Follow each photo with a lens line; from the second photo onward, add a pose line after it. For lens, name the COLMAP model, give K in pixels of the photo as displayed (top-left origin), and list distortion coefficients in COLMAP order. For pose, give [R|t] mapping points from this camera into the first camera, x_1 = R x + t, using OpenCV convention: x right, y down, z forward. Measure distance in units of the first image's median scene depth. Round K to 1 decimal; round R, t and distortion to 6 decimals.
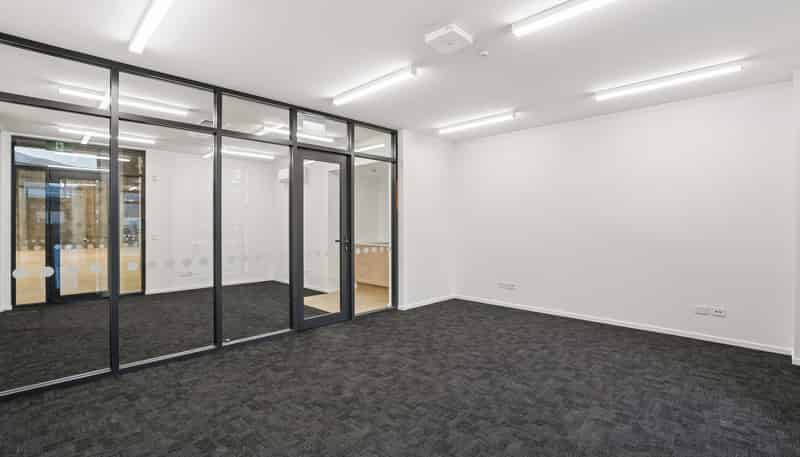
lens RADIAL K [[366.7, 0, 400.0], [0, 366.7, 223.7], [0, 0, 1]] dist [-0.048188, 0.017722]
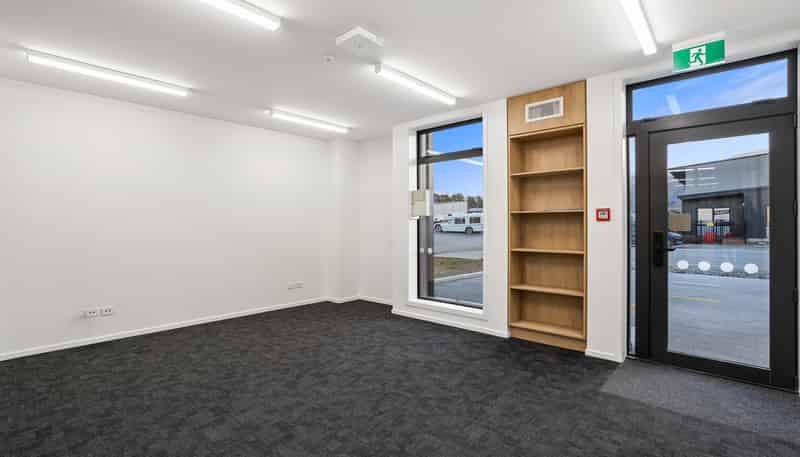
lens RADIAL K [[366.7, 0, 400.0], [0, 366.7, 223.7], [0, 0, 1]] dist [-0.048188, 0.017722]
pose [[-0.049628, -0.002018, 0.998766, -0.783614], [-0.004240, 0.999989, 0.001809, -0.007594], [-0.998759, -0.004145, -0.049636, 0.821797]]
